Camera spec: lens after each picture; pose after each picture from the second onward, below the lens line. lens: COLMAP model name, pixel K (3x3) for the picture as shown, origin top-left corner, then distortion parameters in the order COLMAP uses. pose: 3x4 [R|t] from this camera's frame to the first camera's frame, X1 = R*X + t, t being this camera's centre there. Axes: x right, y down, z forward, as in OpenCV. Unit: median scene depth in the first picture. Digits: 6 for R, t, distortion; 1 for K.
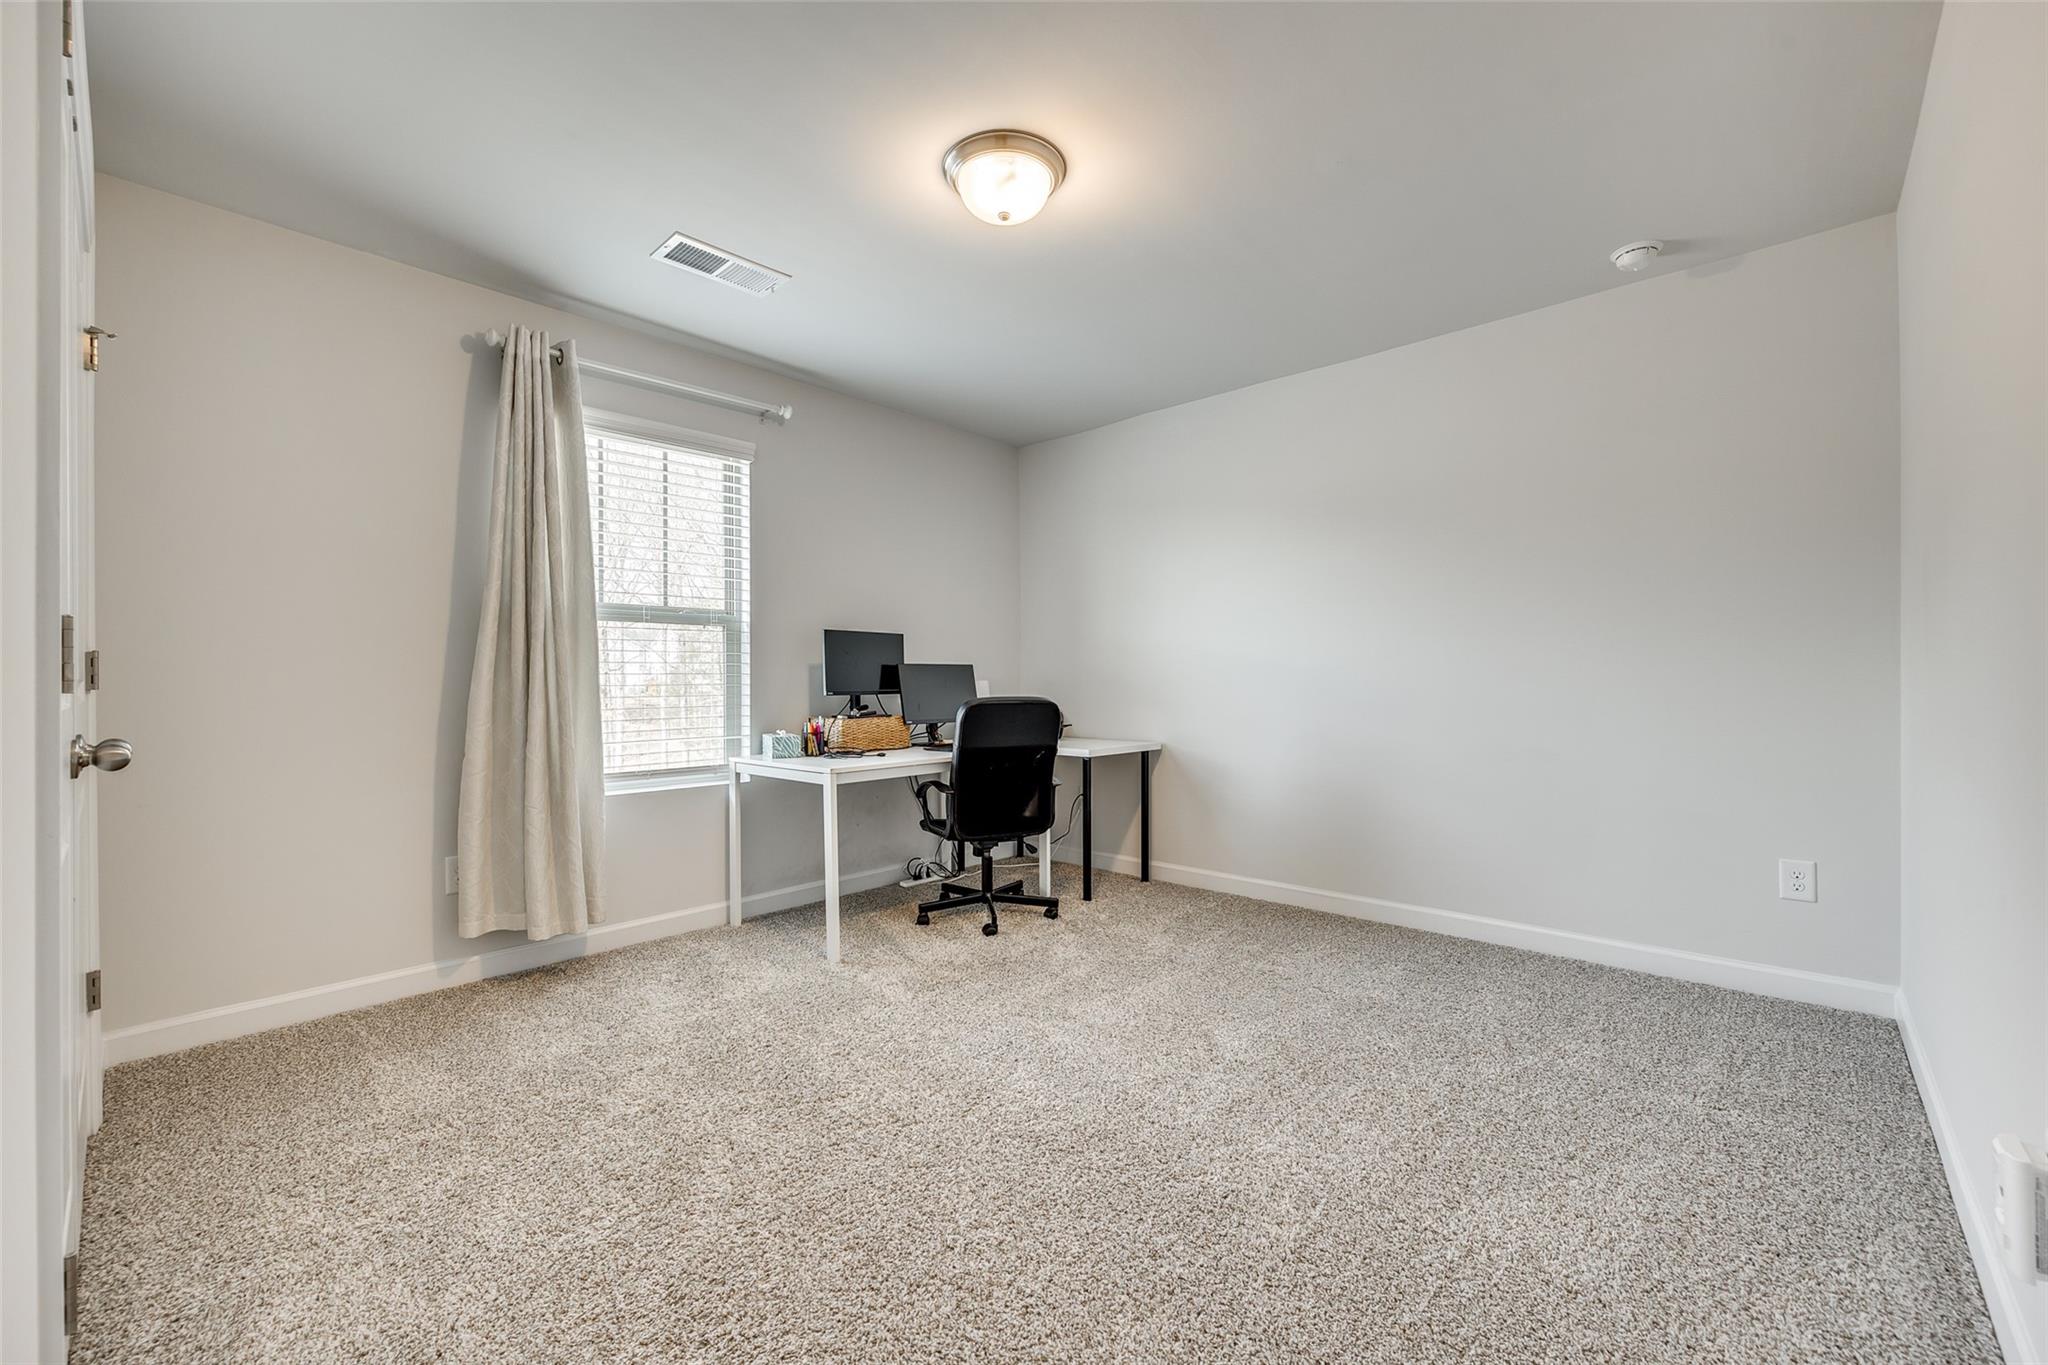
lens RADIAL K [[825.7, 0, 1028.4], [0, 825.7, 682.4], [0, 0, 1]] dist [-0.002064, 0.000322]
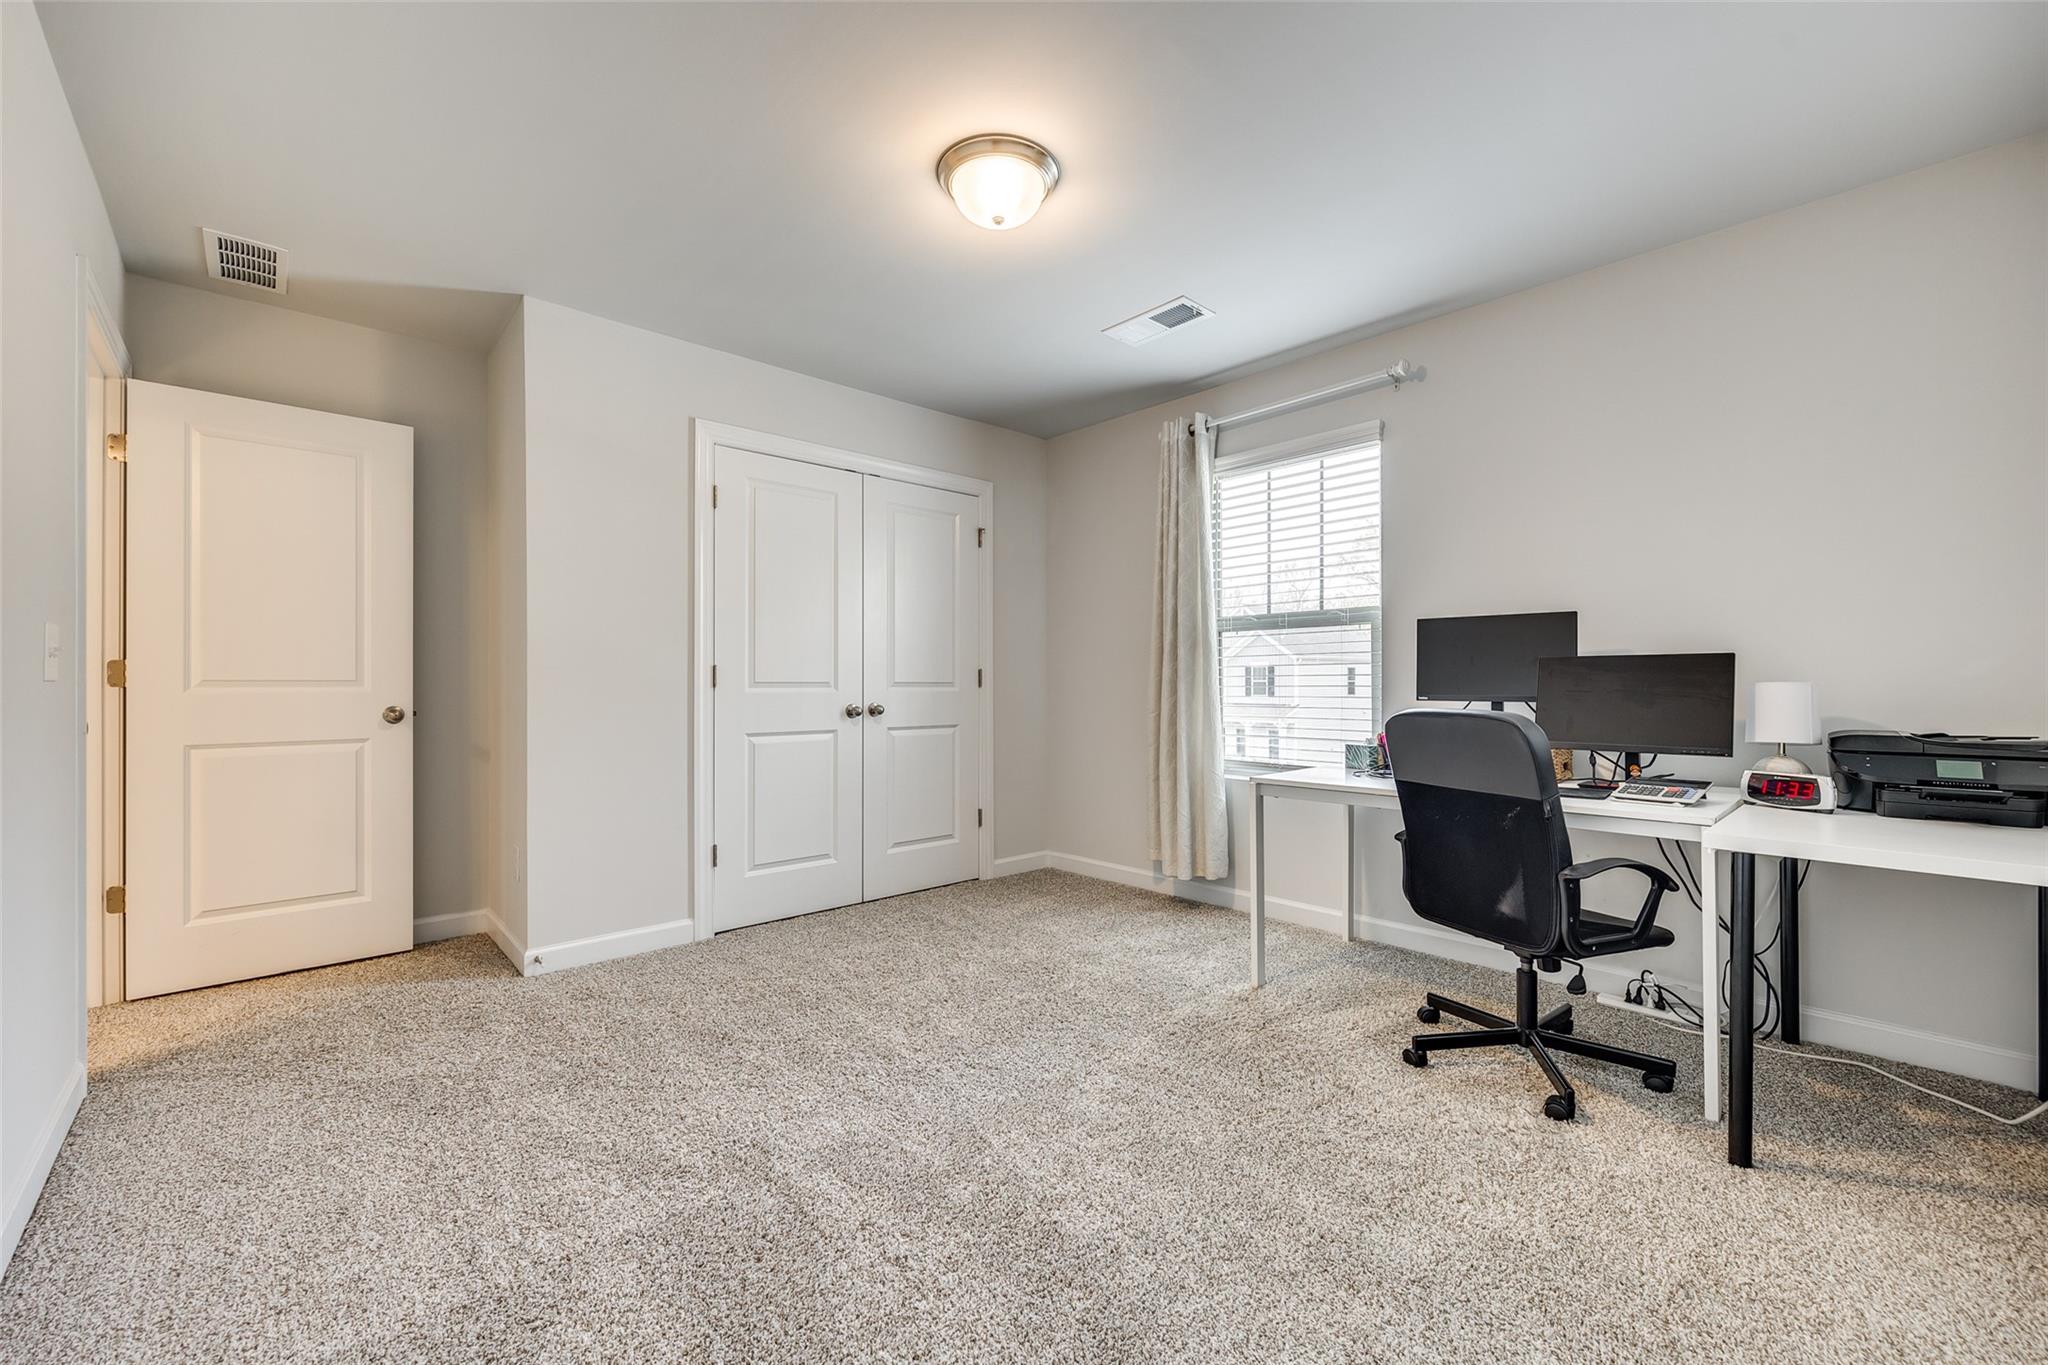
lens RADIAL K [[825.7, 0, 1028.4], [0, 825.7, 682.4], [0, 0, 1]] dist [-0.002064, 0.000322]
pose [[-0.078840, 0.003229, -0.996882, 0.665573], [0.001653, 0.999994, 0.003108, -0.006002], [0.996886, -0.001403, -0.078845, 0.765041]]
